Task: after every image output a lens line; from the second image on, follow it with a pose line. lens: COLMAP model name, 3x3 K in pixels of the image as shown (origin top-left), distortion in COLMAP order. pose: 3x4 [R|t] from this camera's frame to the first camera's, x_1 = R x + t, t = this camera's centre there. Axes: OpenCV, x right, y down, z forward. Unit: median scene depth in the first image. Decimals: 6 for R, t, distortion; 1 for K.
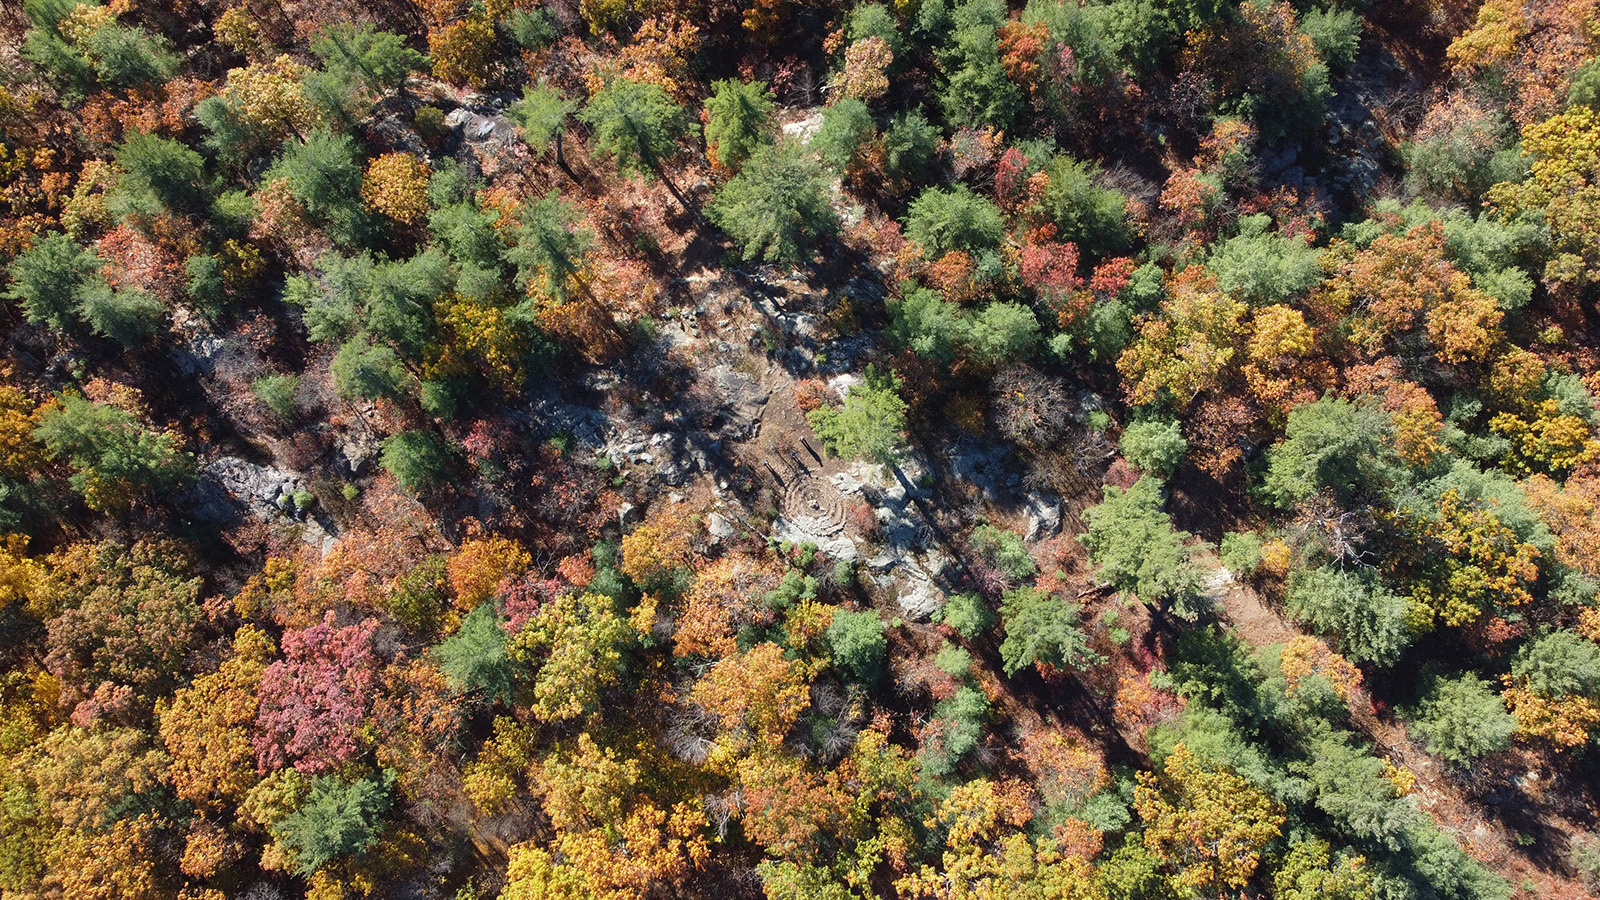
lens RADIAL K [[1206.6, 0, 800.1], [0, 1206.6, 450.6], [0, 0, 1]] dist [-0.006964, 0.001887]
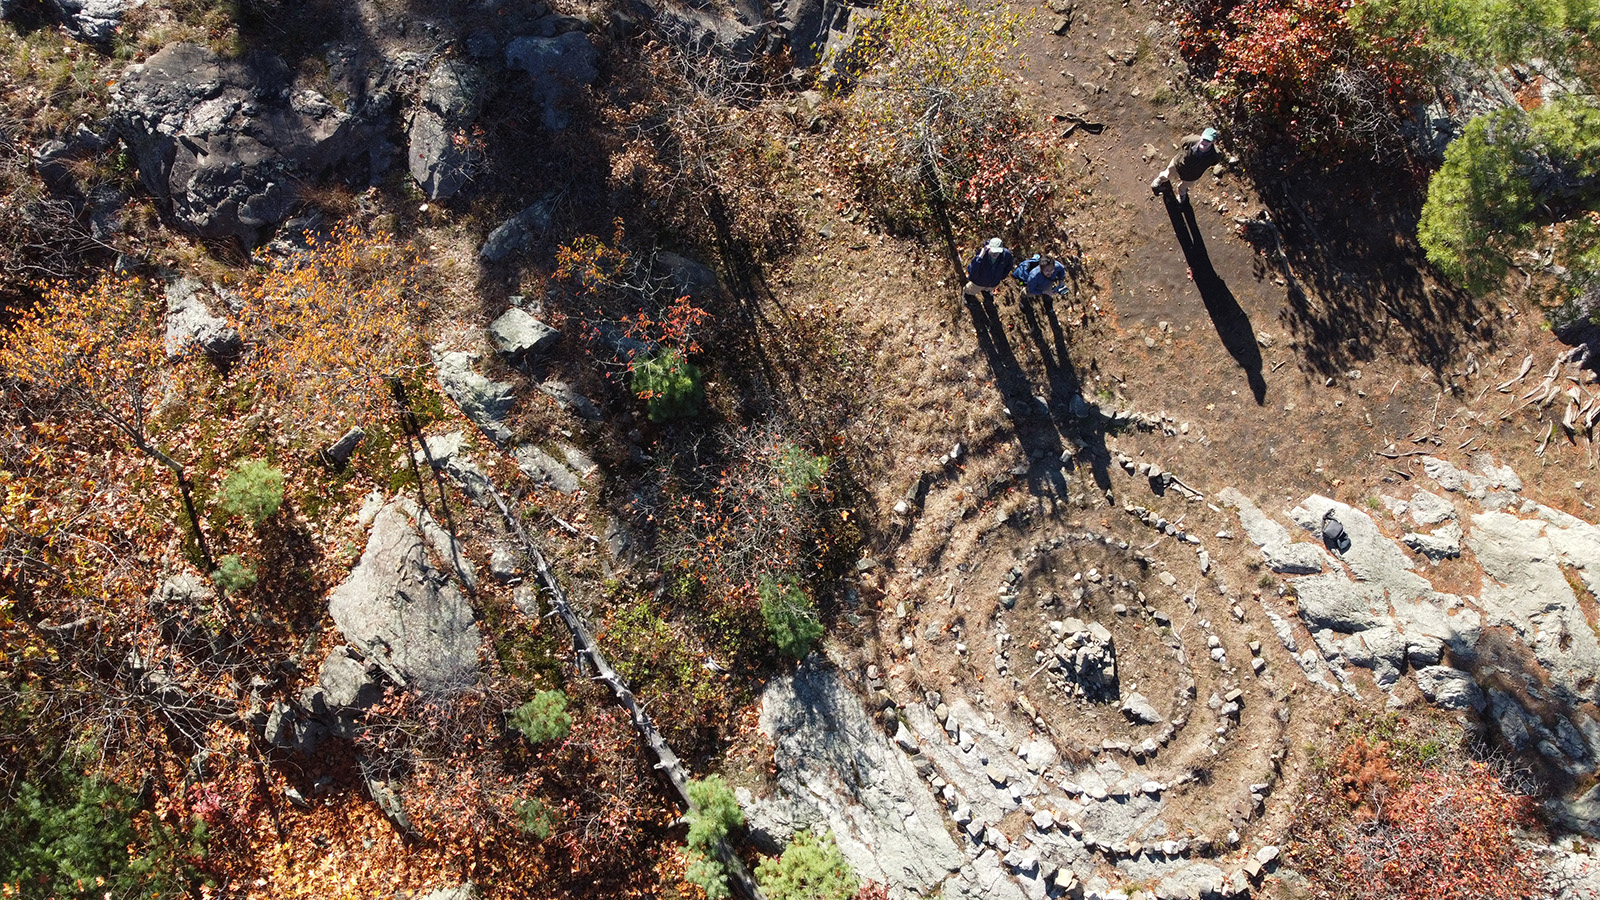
lens RADIAL K [[1206.6, 0, 799.9], [0, 1206.6, 449.8], [0, 0, 1]] dist [-0.006964, 0.001887]
pose [[0.951331, 0.300728, -0.067323, -0.017524], [-0.307307, 0.942103, -0.134183, 0.051149], [0.023072, 0.148341, 0.988667, 0.859773]]
